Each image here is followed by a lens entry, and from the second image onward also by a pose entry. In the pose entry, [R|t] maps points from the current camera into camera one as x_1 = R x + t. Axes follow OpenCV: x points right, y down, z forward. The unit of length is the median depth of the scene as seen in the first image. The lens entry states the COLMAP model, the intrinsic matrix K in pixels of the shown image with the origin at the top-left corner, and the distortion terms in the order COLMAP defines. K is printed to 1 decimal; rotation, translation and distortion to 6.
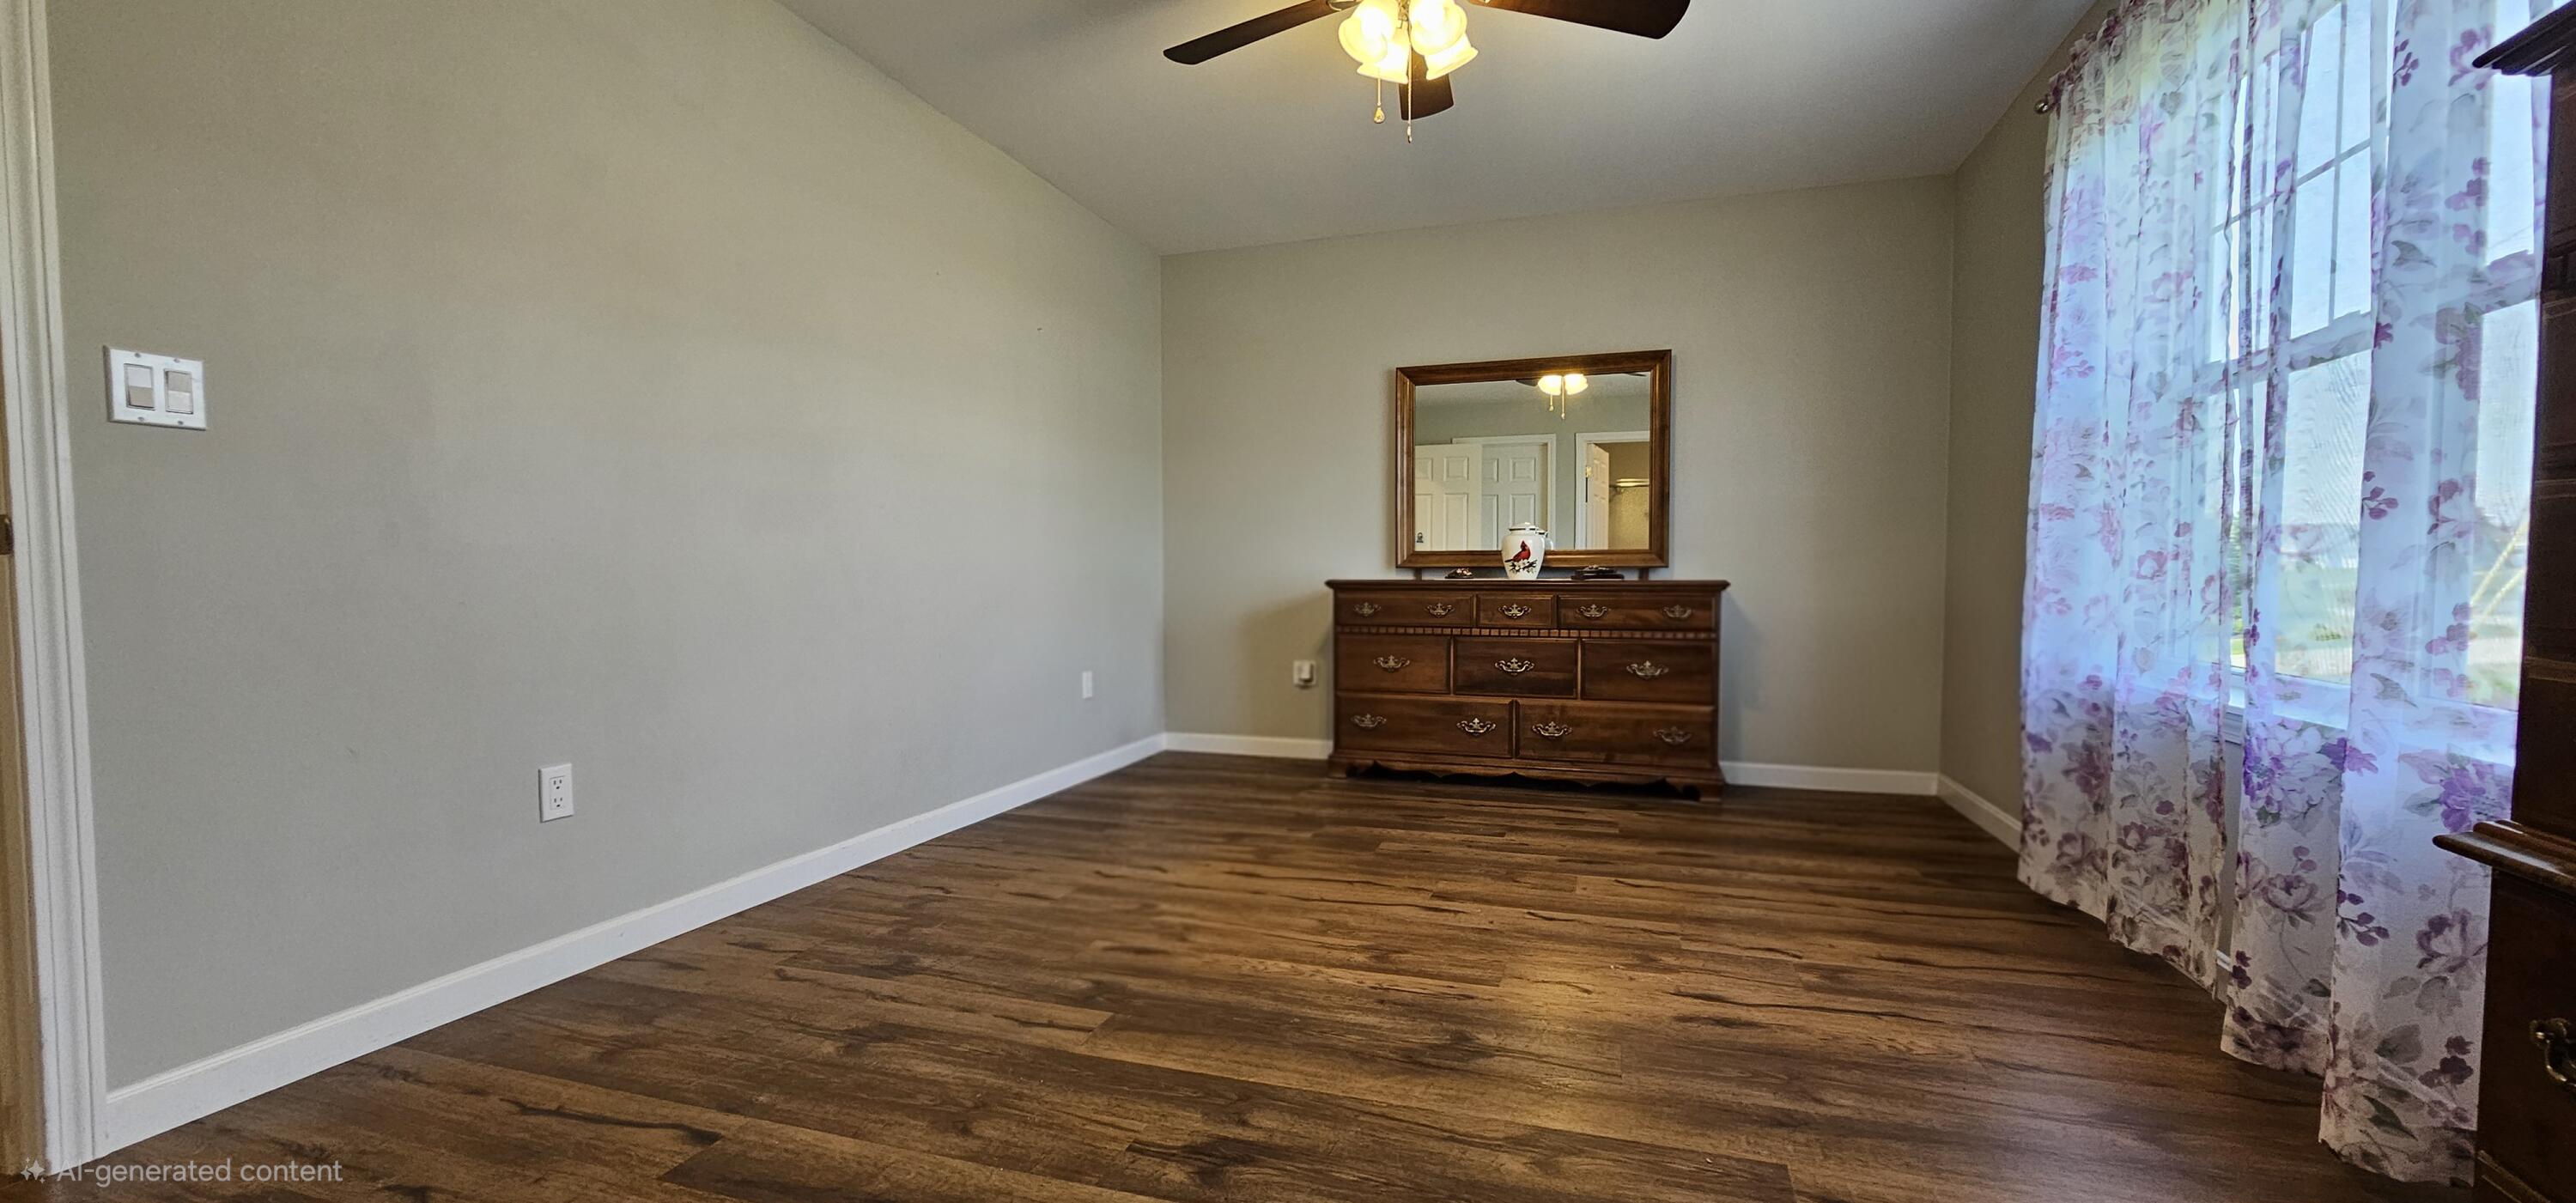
lens RADIAL K [[1065.4, 0, 1281.4], [0, 1065.4, 619.2], [0, 0, 1]] dist [-0.000031, 0.000372]
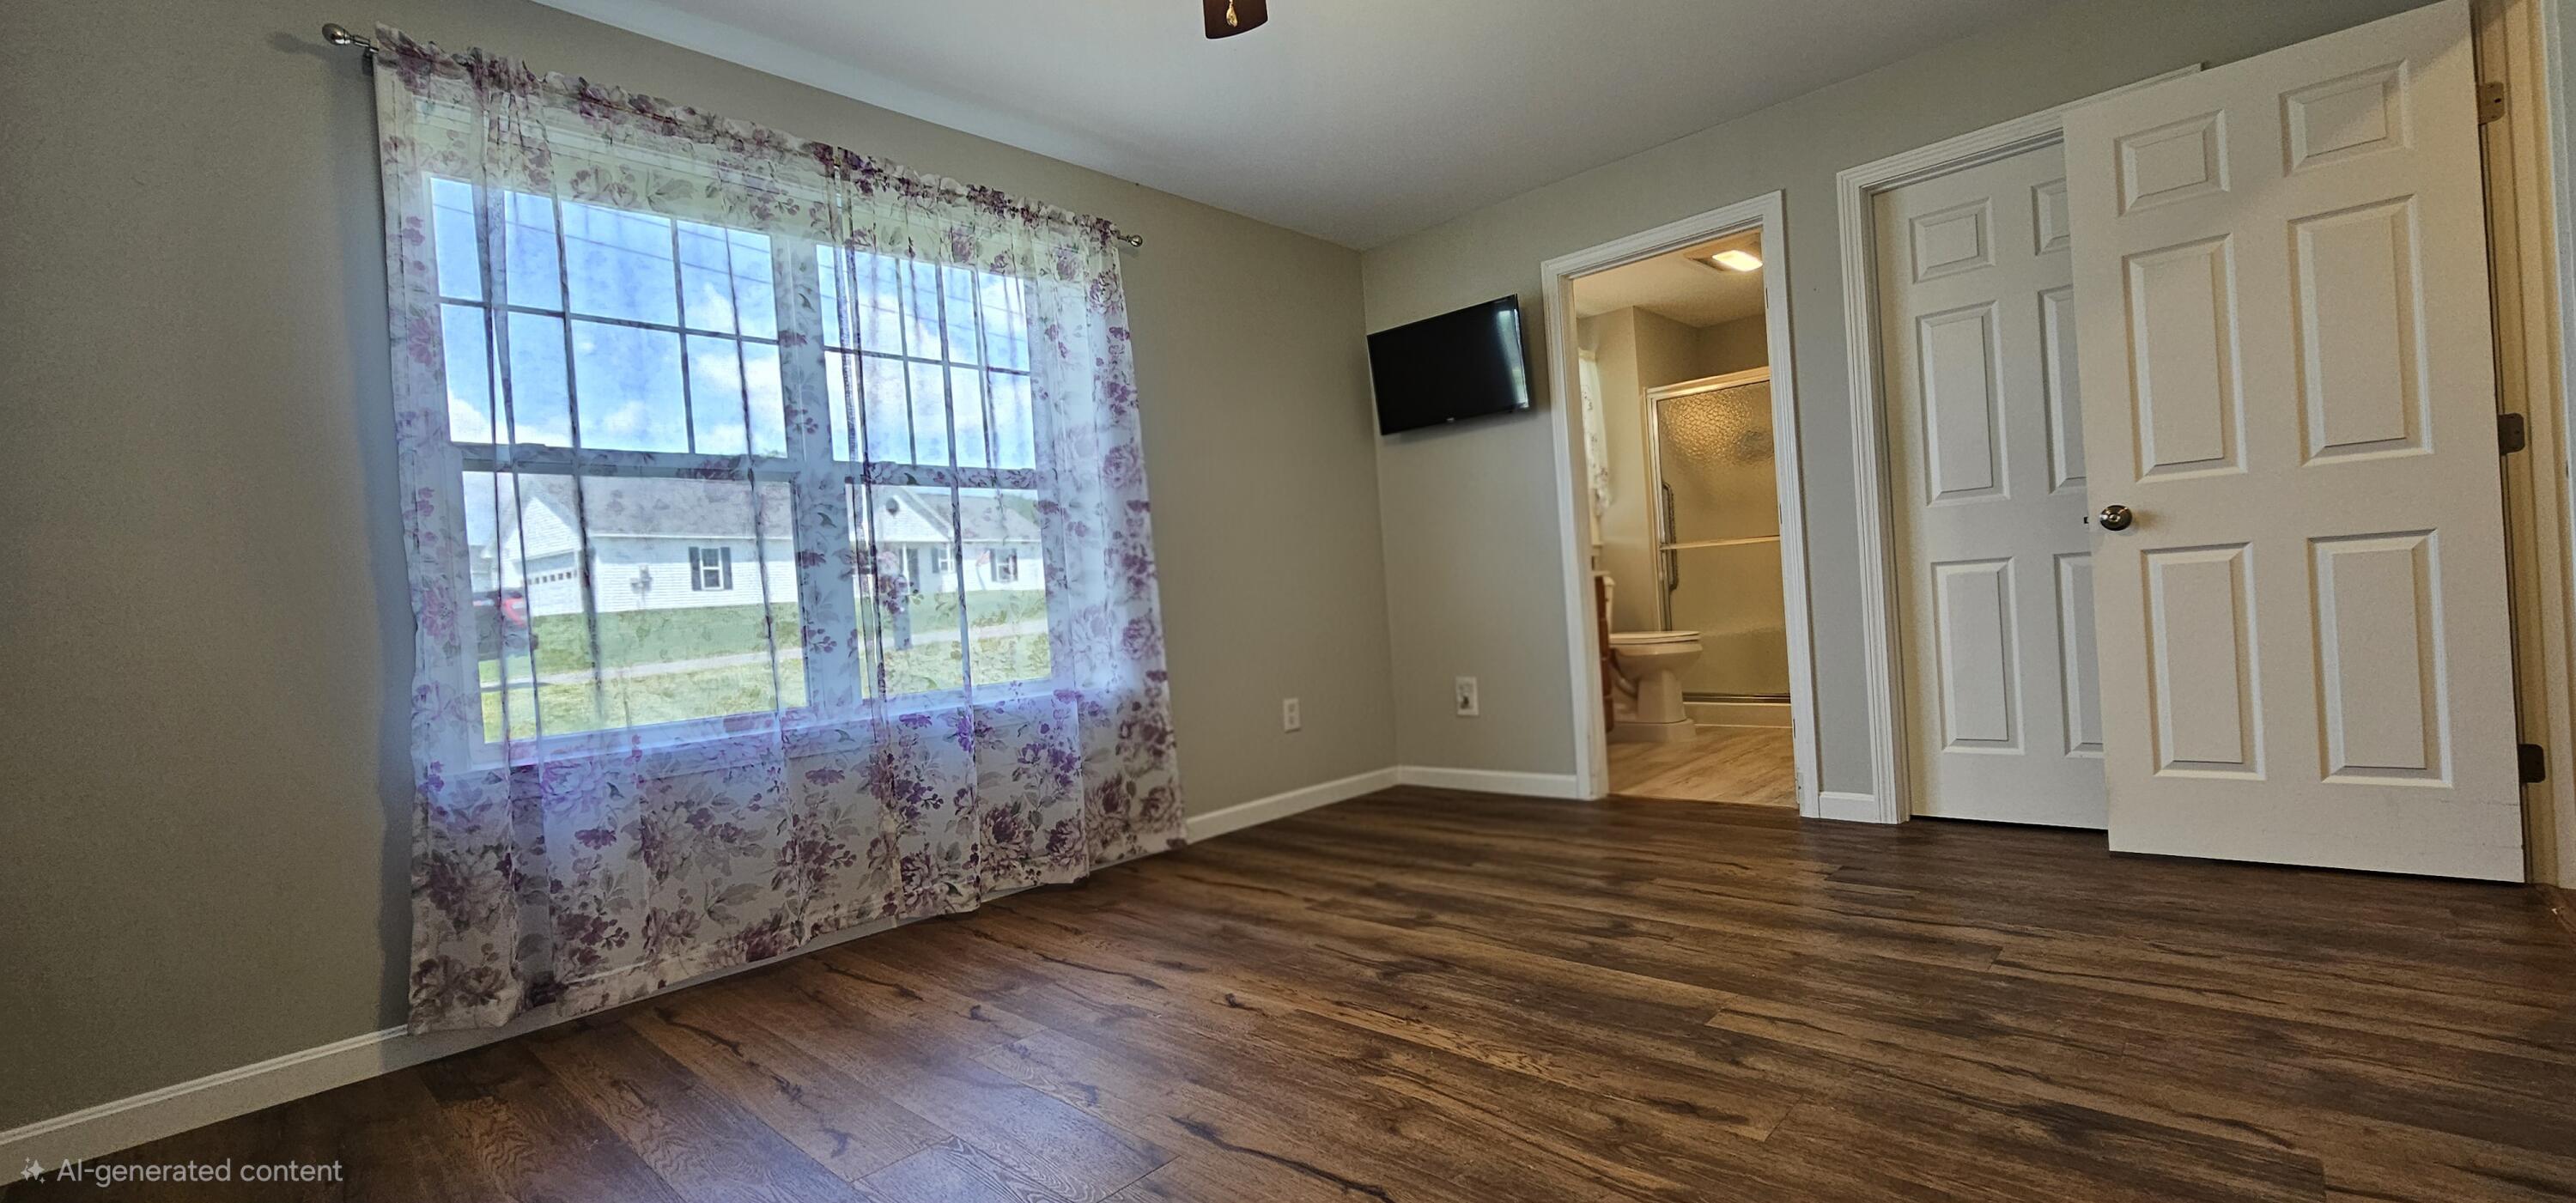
lens RADIAL K [[1065.4, 0, 1290.4], [0, 1065.4, 612.6], [0, 0, 1]] dist [-0.000031, 0.000372]
pose [[-0.906459, 0.061152, 0.417842, -0.193903], [0.090625, 0.994576, 0.051042, -0.063495], [-0.412455, 0.084135, -0.907085, 1.592363]]
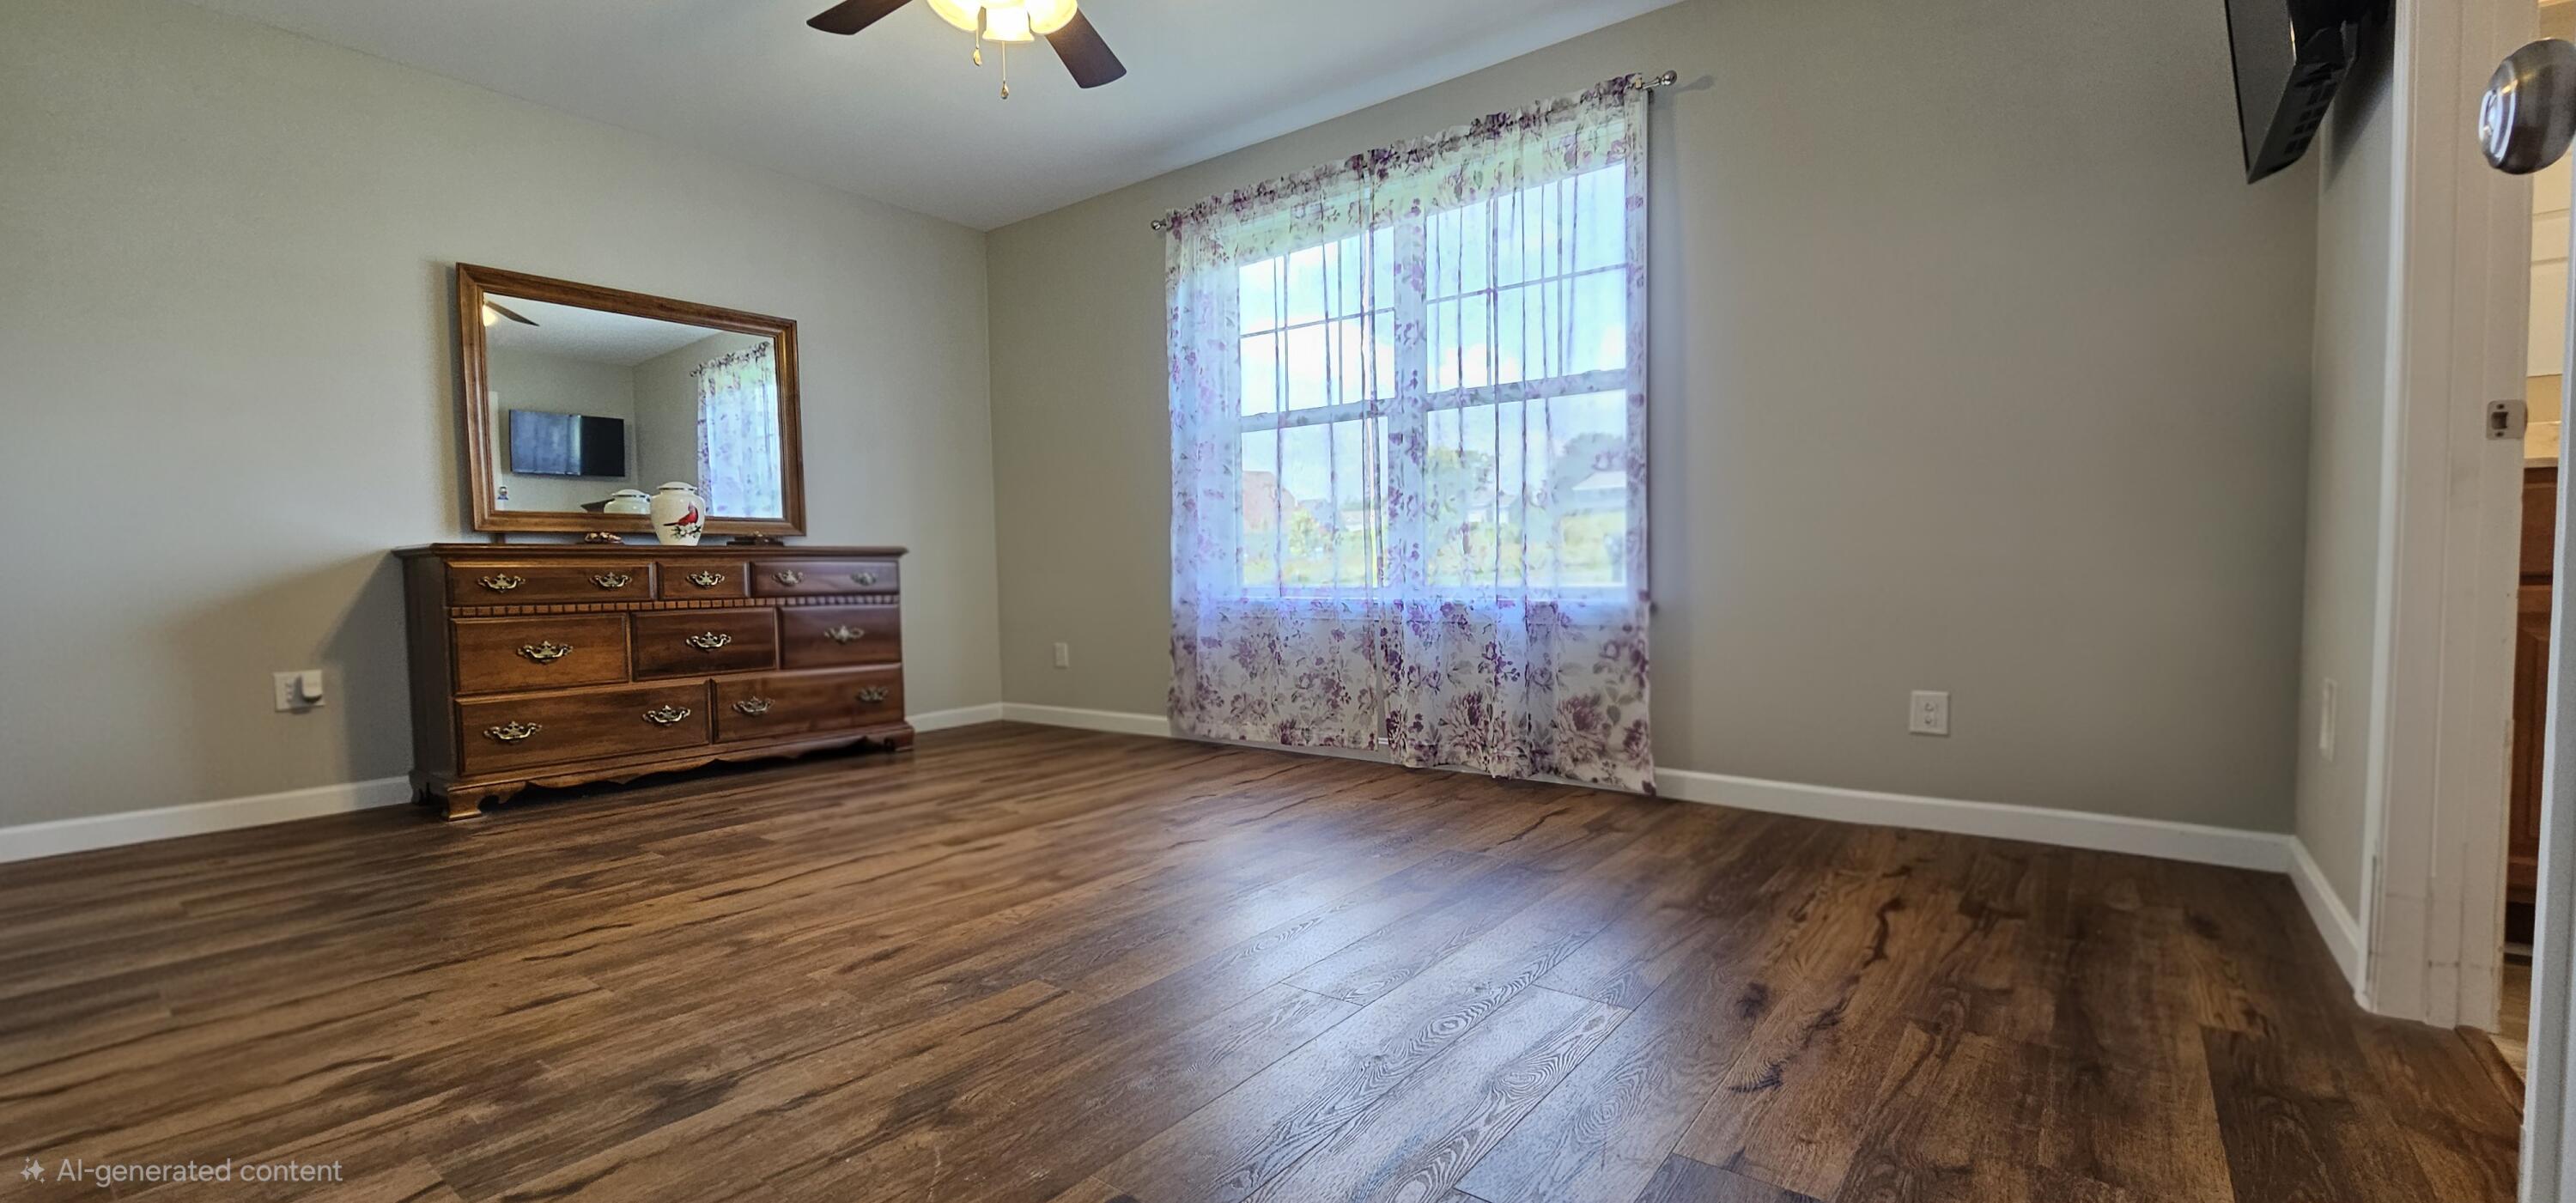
lens RADIAL K [[1065.4, 0, 1282.2], [0, 1065.4, 619.6], [0, 0, 1]] dist [-0.000031, 0.000372]
pose [[0.333480, -0.050682, 0.941394, -0.739519], [0.056803, 0.997820, 0.033598, 0.037029], [-0.941044, 0.042270, 0.335632, 0.390821]]
